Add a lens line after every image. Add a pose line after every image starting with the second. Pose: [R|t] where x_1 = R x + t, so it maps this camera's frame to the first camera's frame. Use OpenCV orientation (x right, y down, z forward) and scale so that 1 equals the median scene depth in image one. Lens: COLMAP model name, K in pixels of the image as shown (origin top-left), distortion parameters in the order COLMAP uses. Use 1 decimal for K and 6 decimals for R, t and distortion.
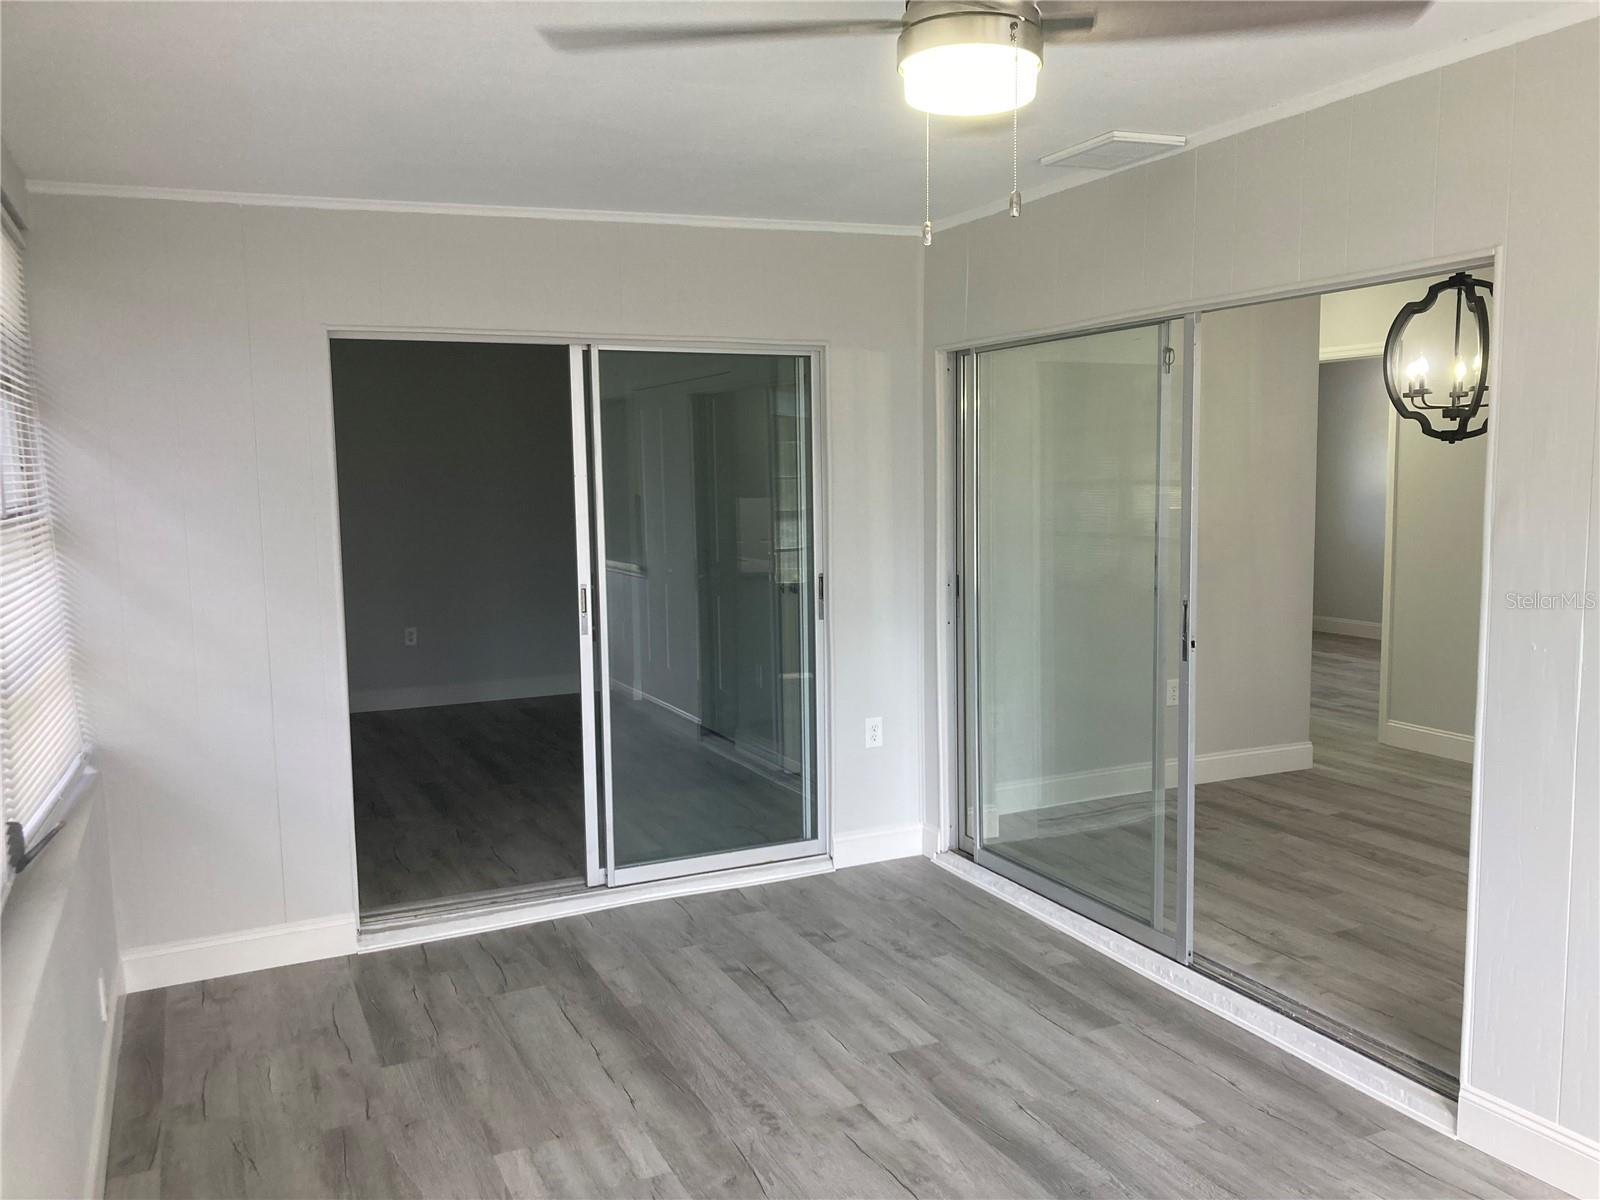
lens RADIAL K [[1324.6, 0, 800.0], [0, 1324.6, 600.0], [0, 0, 1]] dist [0.012519, -0.003430]
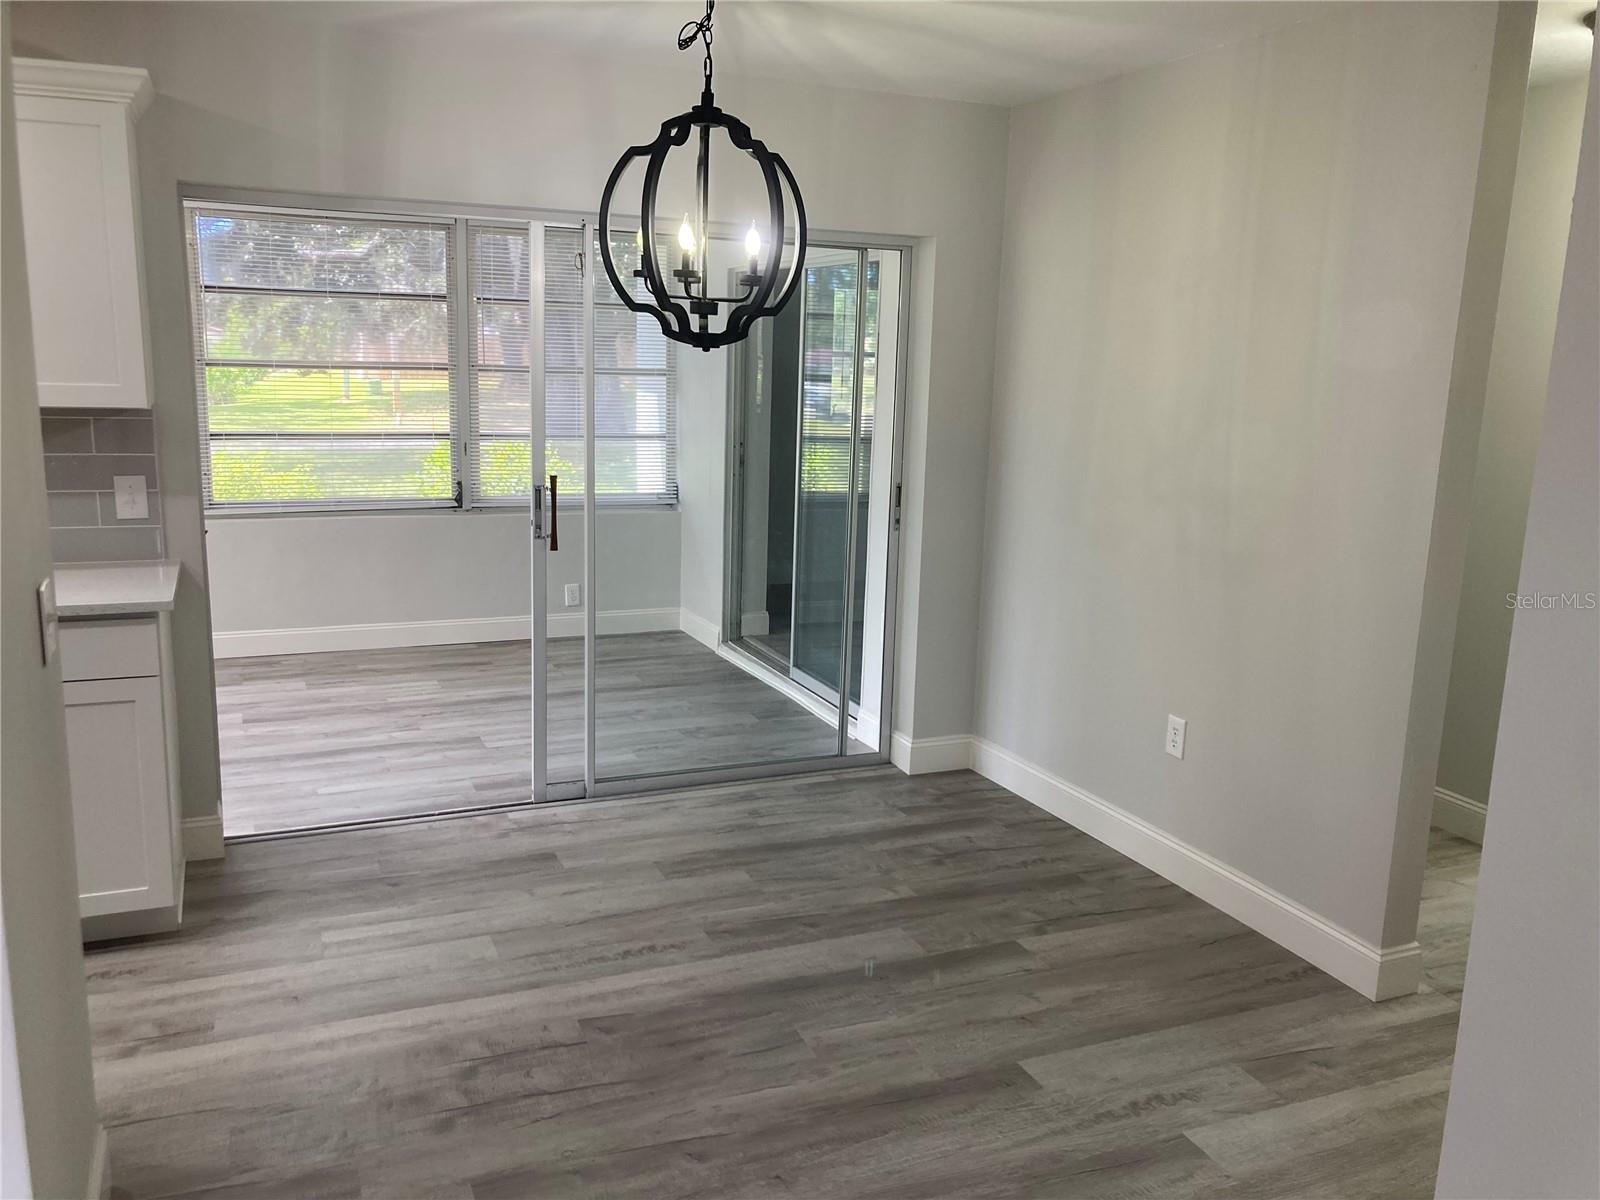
lens RADIAL K [[1324.6, 0, 800.0], [0, 1324.6, 600.0], [0, 0, 1]] dist [0.012519, -0.003430]
pose [[-0.026003, 0.204783, -0.978462, 1.235419], [-0.131674, 0.969563, 0.206419, -0.143268], [0.990952, 0.134206, 0.001753, 1.089497]]
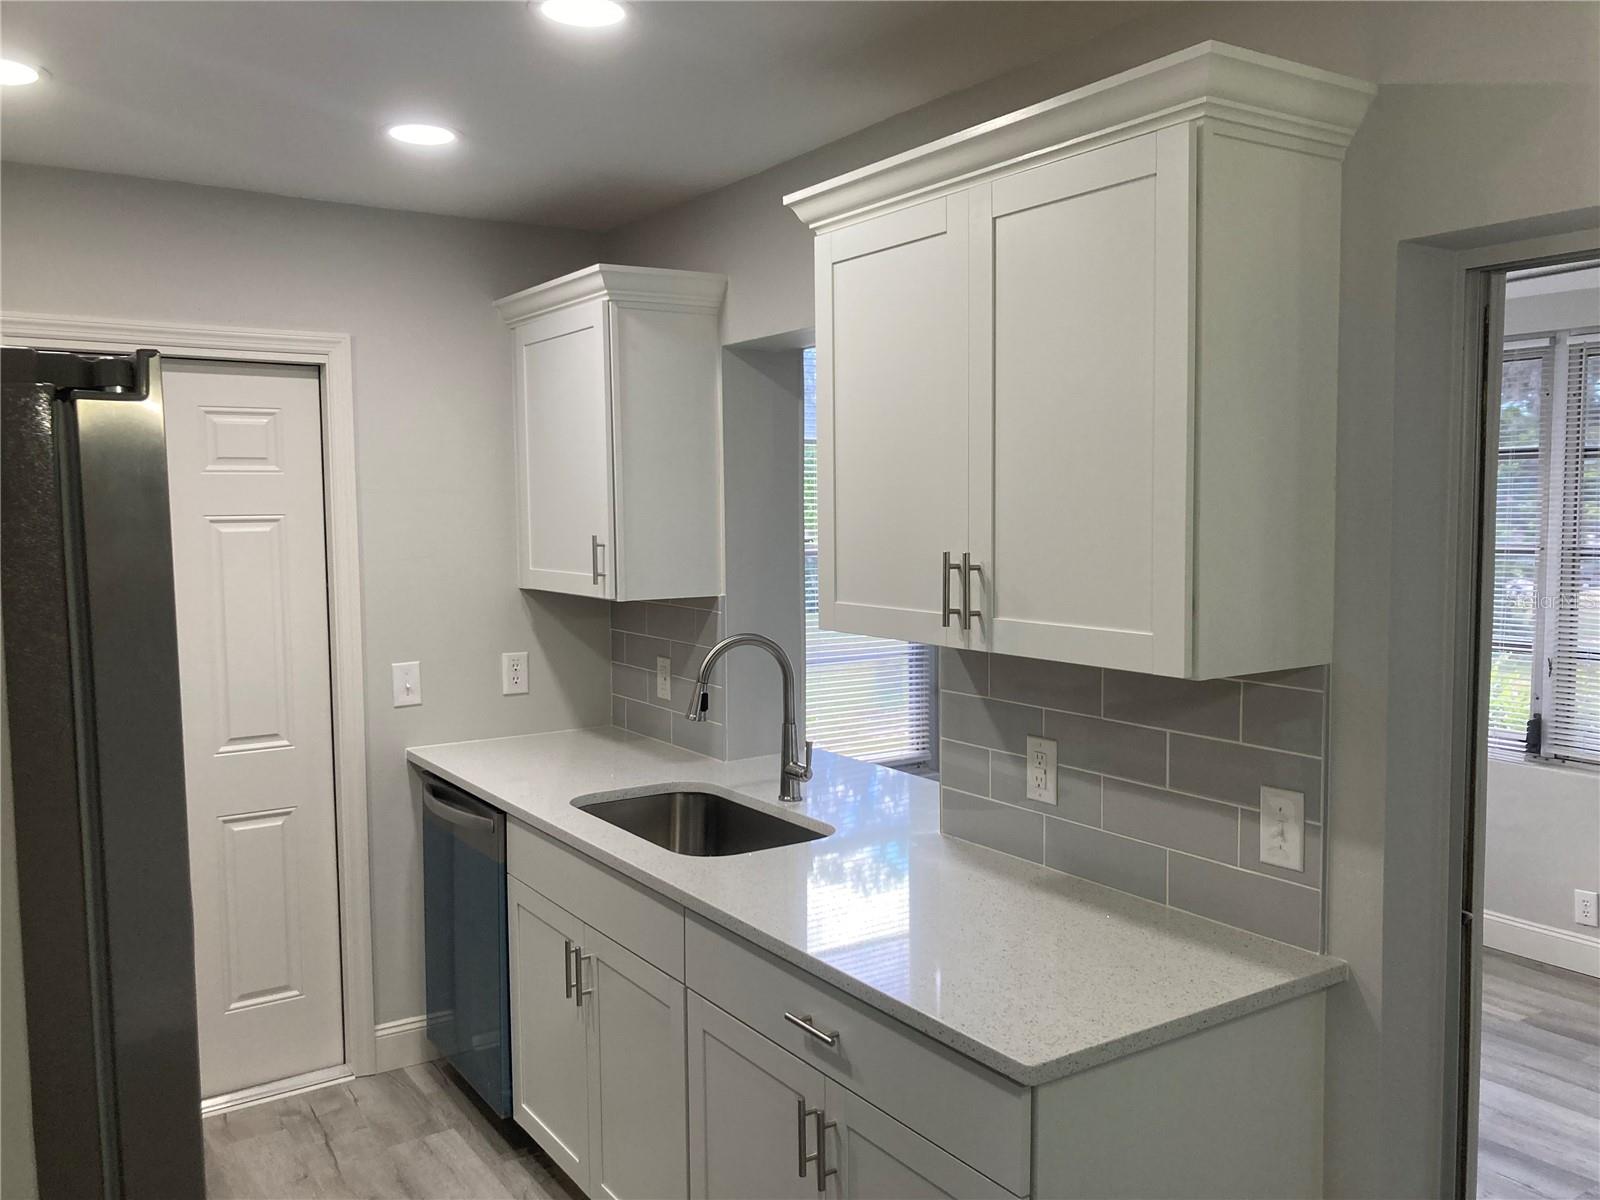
lens RADIAL K [[1324.6, 0, 800.0], [0, 1324.6, 600.0], [0, 0, 1]] dist [0.012519, -0.003430]
pose [[-0.986625, 0.036204, -0.158936, 0.643489], [0.006870, 0.983393, 0.181359, -0.138631], [0.162863, 0.177842, -0.970489, 1.066068]]
